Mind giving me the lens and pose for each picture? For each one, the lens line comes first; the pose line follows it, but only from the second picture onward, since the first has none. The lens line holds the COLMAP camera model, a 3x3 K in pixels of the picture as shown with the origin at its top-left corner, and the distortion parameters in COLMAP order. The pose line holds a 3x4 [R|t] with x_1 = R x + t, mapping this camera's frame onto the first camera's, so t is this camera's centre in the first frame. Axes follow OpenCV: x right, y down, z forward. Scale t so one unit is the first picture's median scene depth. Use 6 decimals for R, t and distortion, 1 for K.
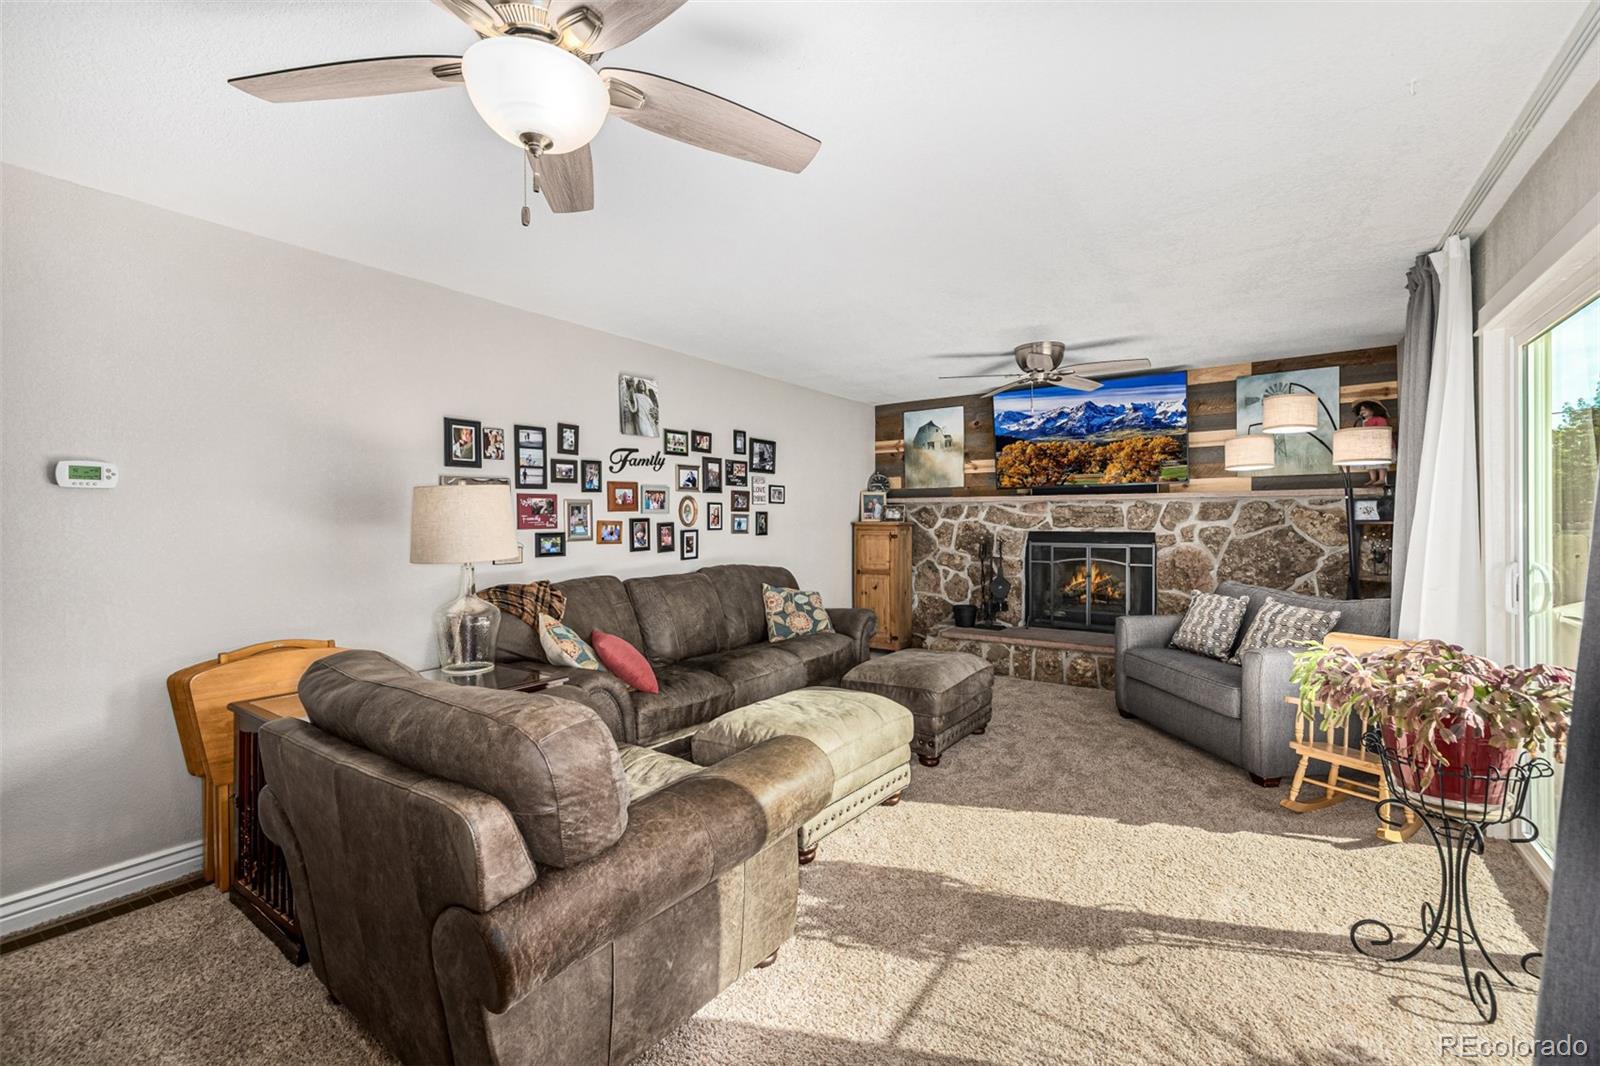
lens RADIAL K [[668.7, 0, 802.4], [0, 668.7, 523.0], [0, 0, 1]] dist [-0.000887, -0.000053]
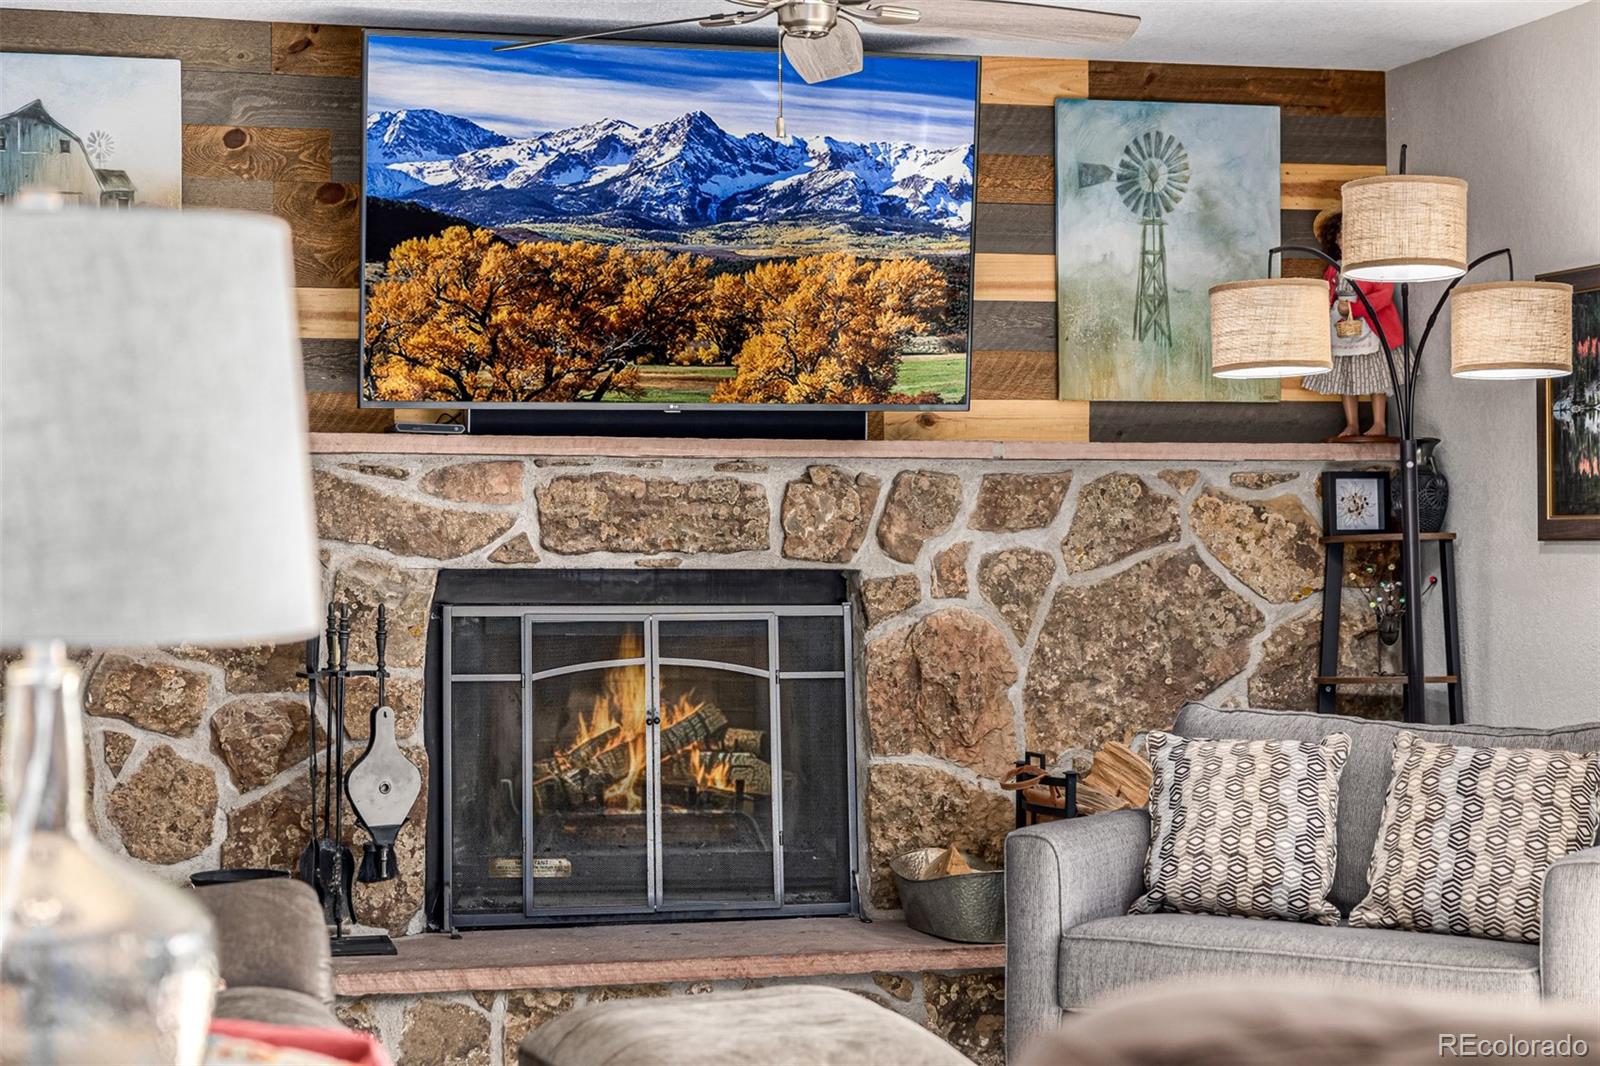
lens RADIAL K [[2875.2, 0, 800.0], [0, 2875.2, 533.0], [0, 0, 1]] dist [-0.001716, -0.043750]
pose [[0.642896, 0.011639, 0.765865, -0.505592], [0.004696, 0.999806, -0.019137, 0.023064], [-0.765939, 0.015900, 0.642717, 0.182595]]
